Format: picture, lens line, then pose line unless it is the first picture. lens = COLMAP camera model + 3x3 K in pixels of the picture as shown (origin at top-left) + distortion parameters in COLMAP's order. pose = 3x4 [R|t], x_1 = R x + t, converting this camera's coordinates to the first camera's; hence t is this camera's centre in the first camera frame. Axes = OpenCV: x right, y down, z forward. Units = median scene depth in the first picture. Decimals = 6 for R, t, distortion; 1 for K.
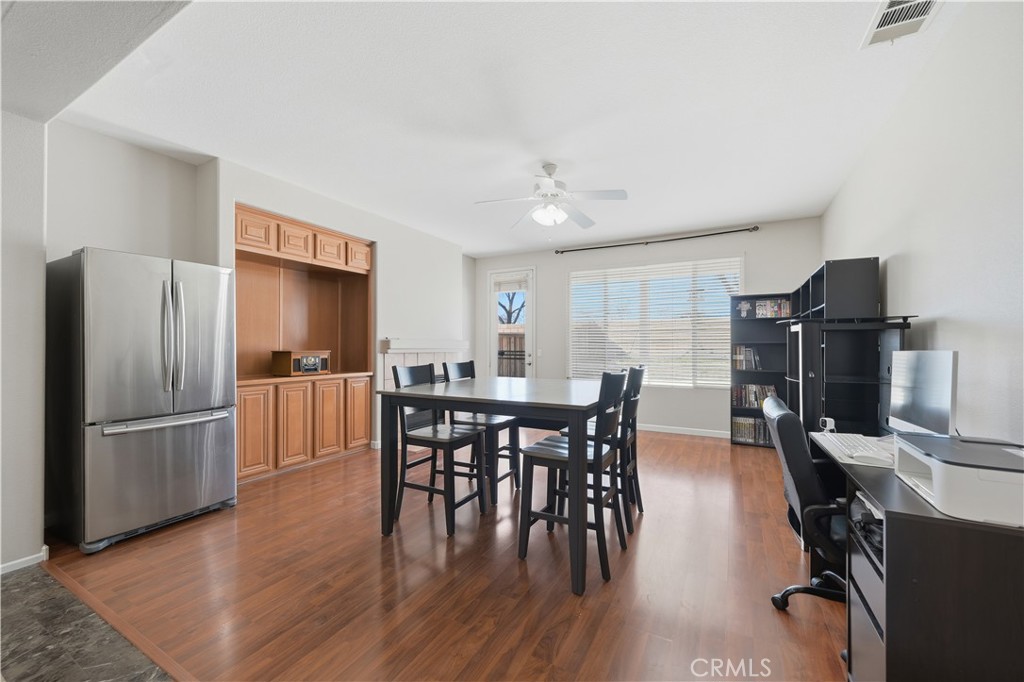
lens RADIAL K [[401.4, 0, 509.1], [0, 401.4, 343.2], [0, 0, 1]] dist [-0.003574, 0.000403]
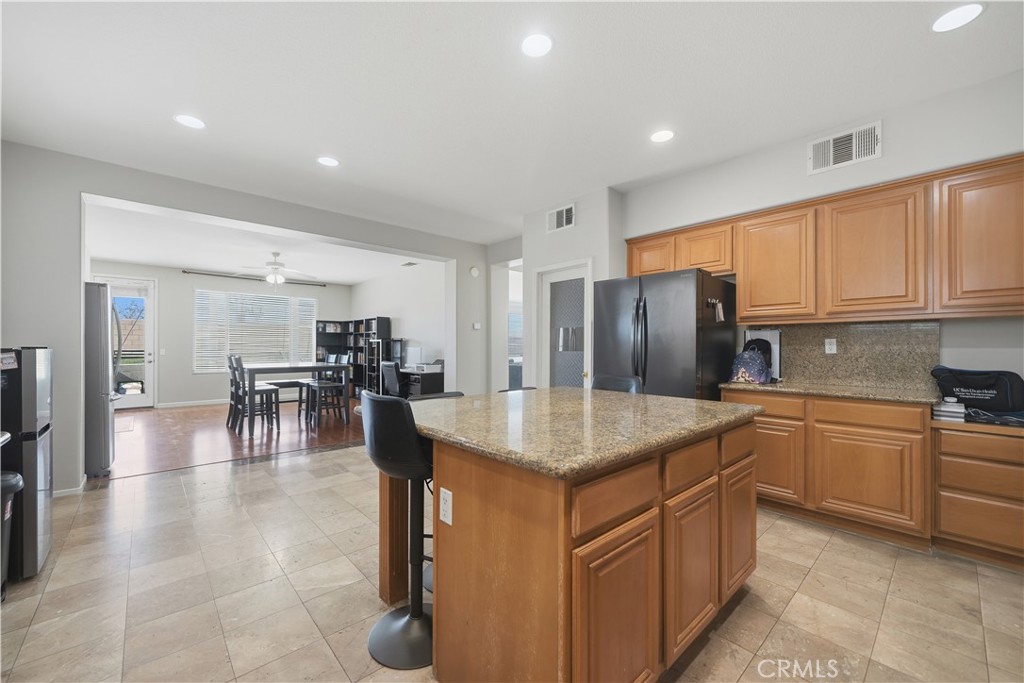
lens RADIAL K [[401.4, 0, 509.9], [0, 401.4, 346.3], [0, 0, 1]] dist [-0.003574, 0.000403]
pose [[0.329061, 0.001188, 0.944308, -0.933344], [-0.006543, 0.999978, 0.001022, -0.001477], [-0.944286, -0.006515, 0.329062, -0.488832]]
